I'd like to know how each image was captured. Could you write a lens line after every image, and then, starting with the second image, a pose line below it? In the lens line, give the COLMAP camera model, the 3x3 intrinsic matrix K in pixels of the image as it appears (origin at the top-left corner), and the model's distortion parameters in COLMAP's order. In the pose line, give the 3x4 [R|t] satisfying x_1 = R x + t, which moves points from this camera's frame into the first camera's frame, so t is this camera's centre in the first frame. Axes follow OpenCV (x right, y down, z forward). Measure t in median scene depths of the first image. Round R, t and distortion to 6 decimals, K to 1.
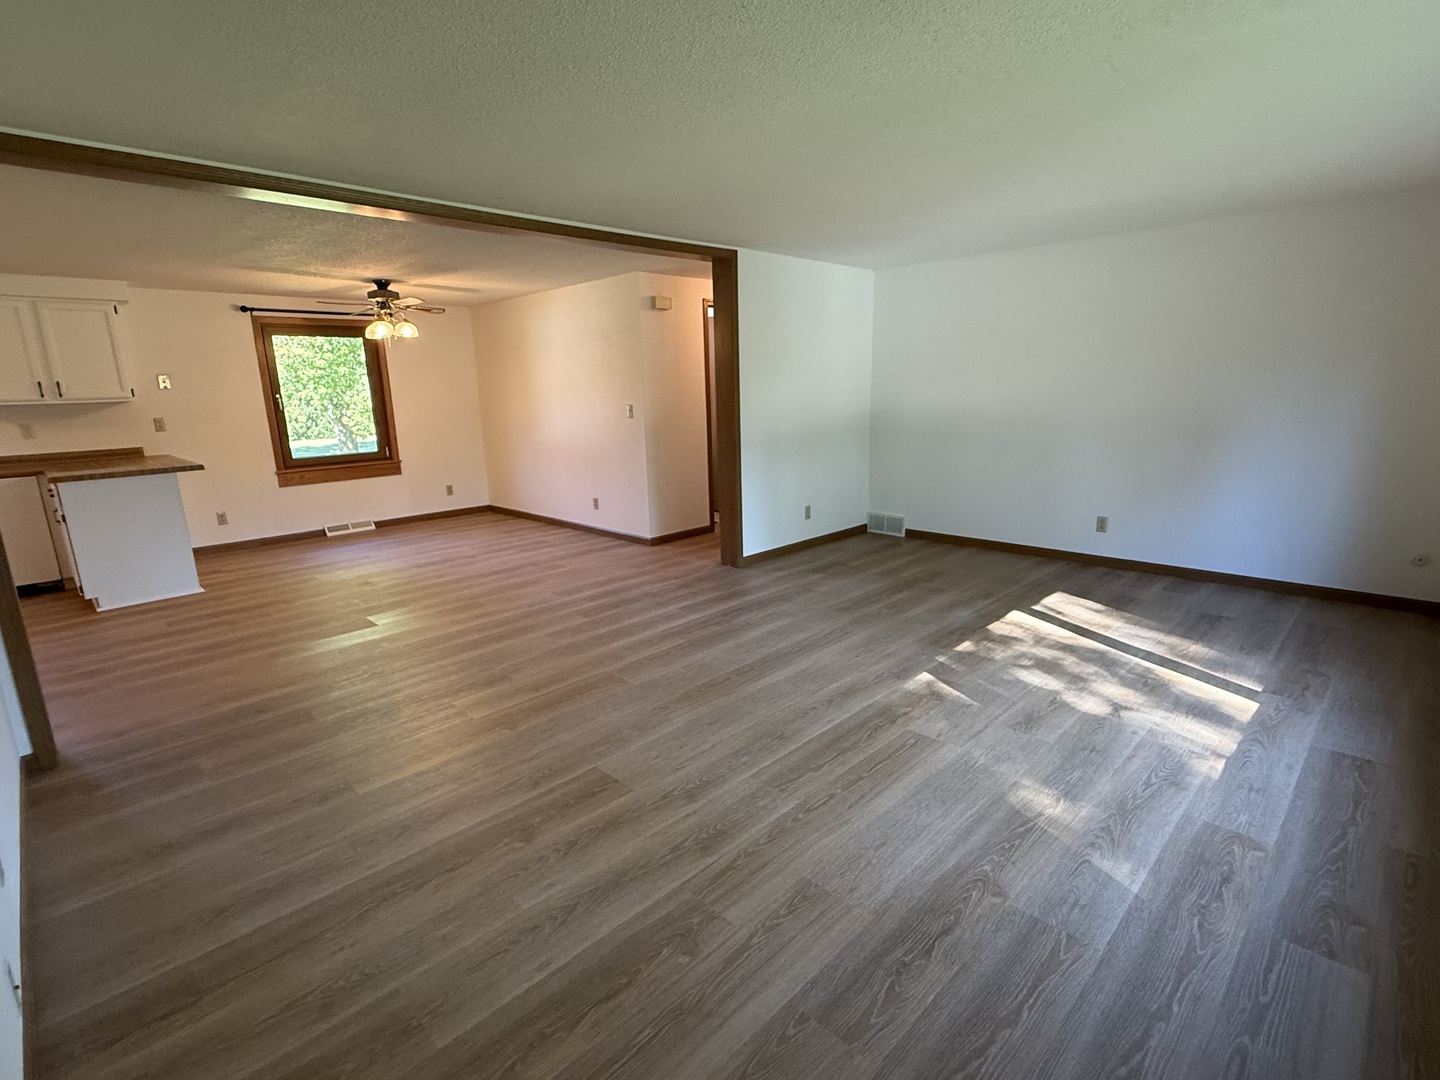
lens RADIAL K [[701.2, 0, 720.0], [0, 701.2, 540.0], [0, 0, 1]] dist [-0.000283, 0.000154]
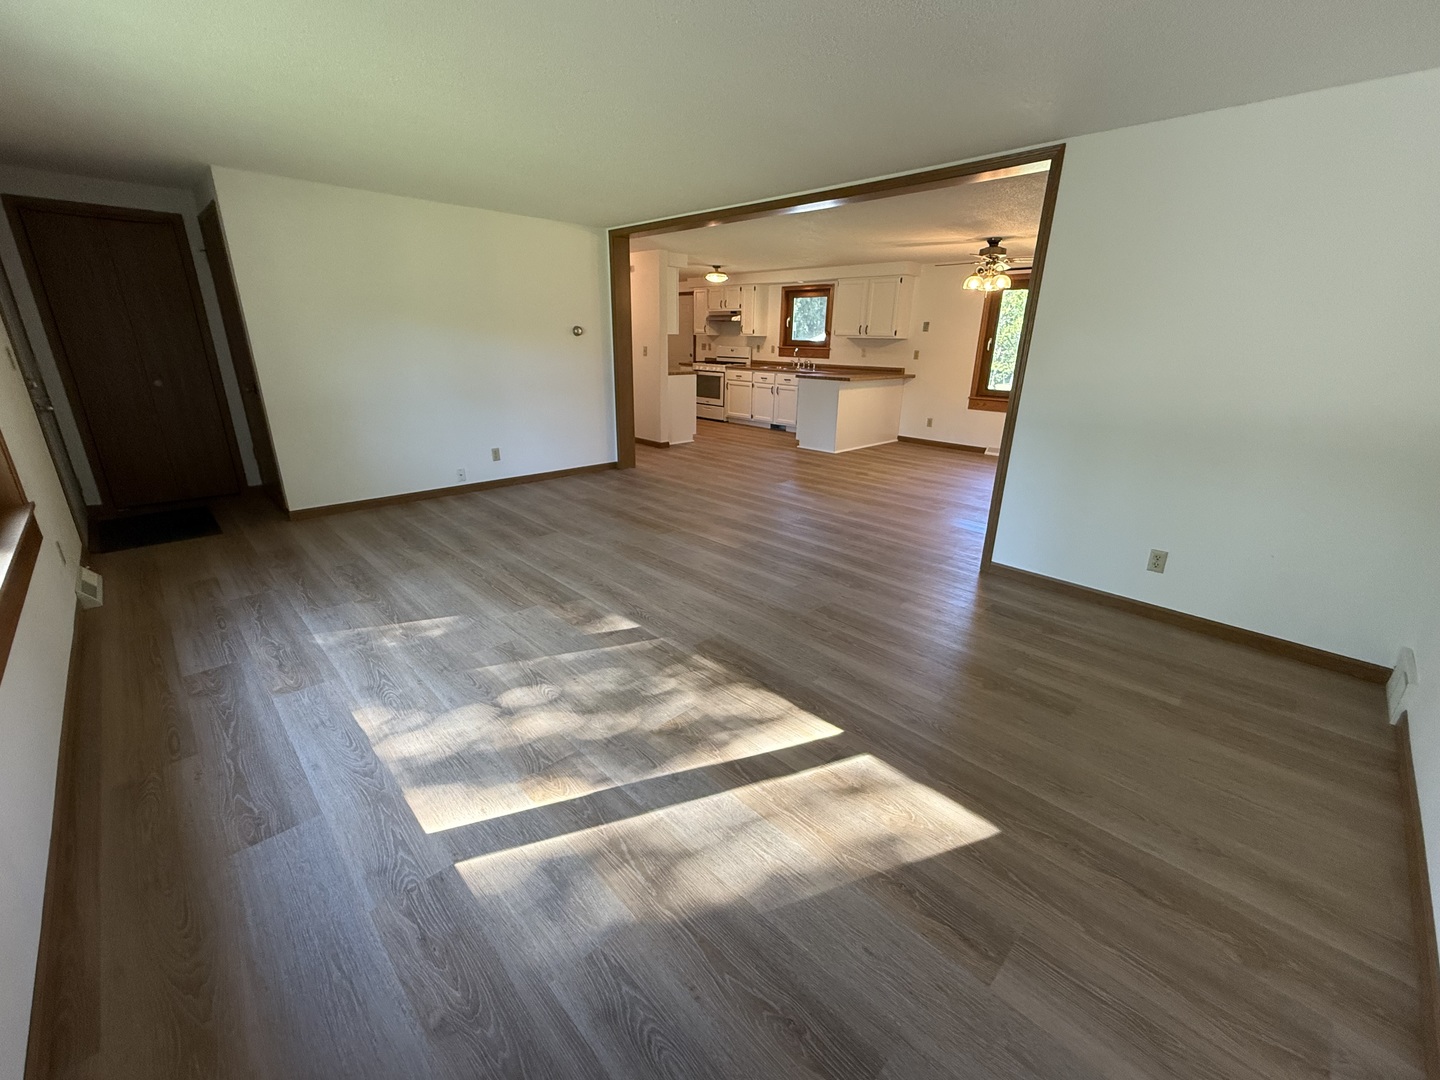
lens RADIAL K [[590.5, 0, 720.0], [0, 590.5, 540.0], [0, 0, 1]] dist [0.003707, 0.000201]
pose [[-0.011325, 0.351186, -0.936237, 0.860534], [-0.232827, 0.909637, 0.344024, -0.205807], [0.972452, 0.221878, 0.071464, 0.838736]]
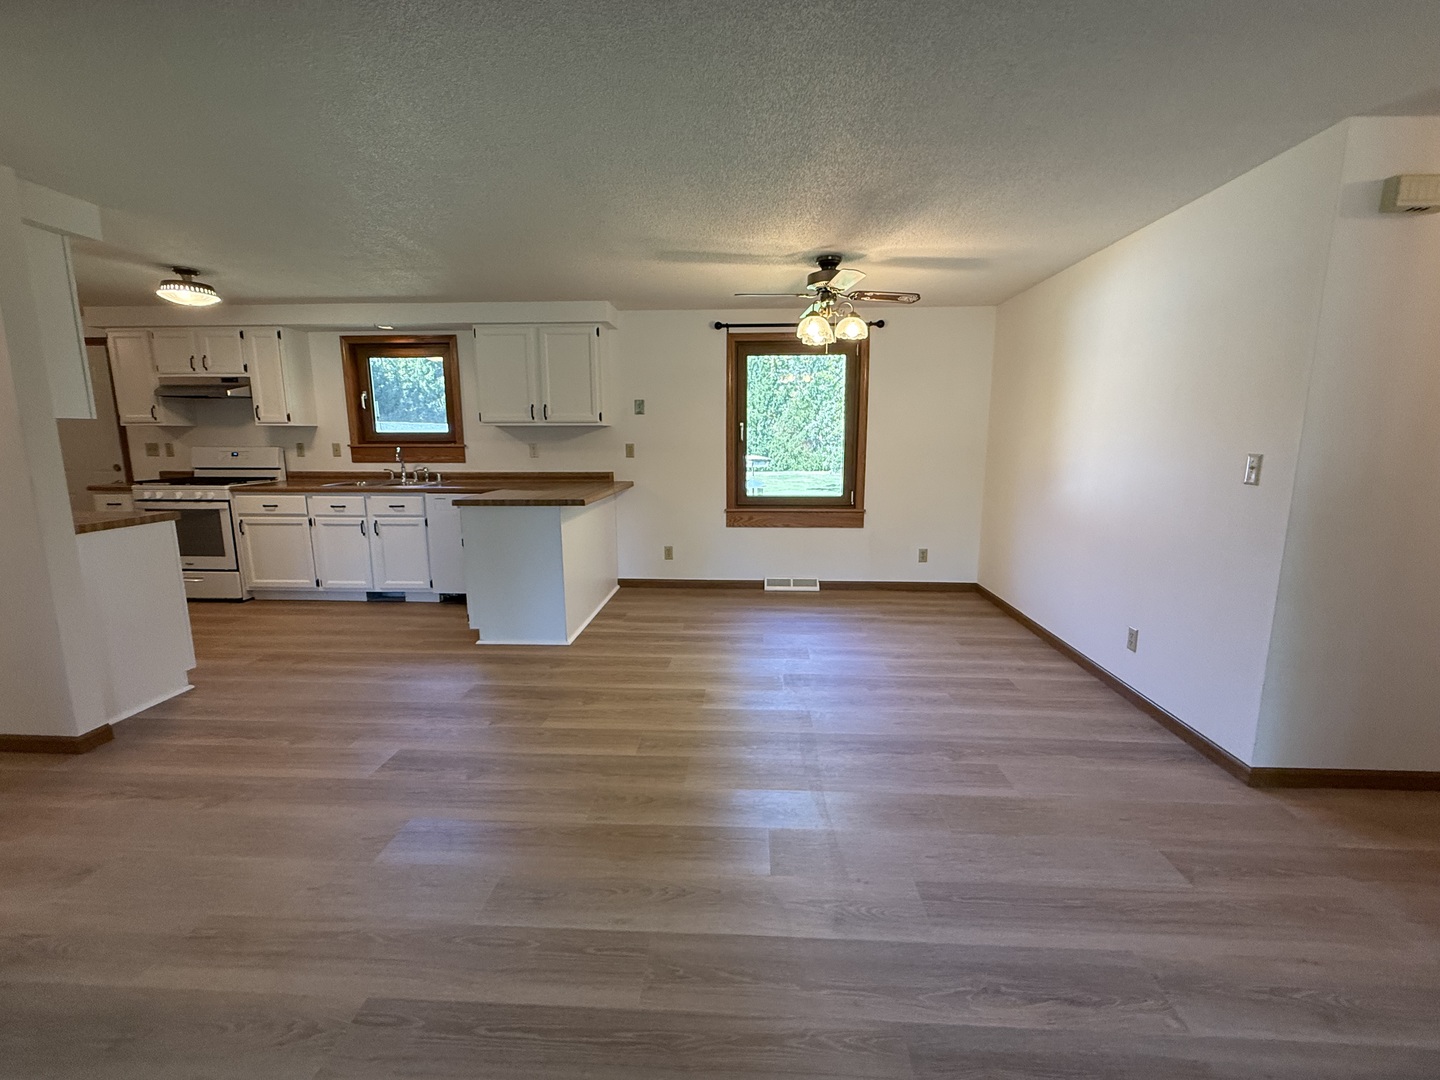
lens RADIAL K [[634.2, 0, 717.8], [0, 634.2, 542.7], [0, 0, 1]] dist [0.000321, -0.000265]
pose [[0.668898, 0.151589, -0.727733, -0.084645], [-0.177466, 0.983243, 0.041693, -0.142513], [0.721859, 0.101259, 0.684592, 0.732525]]
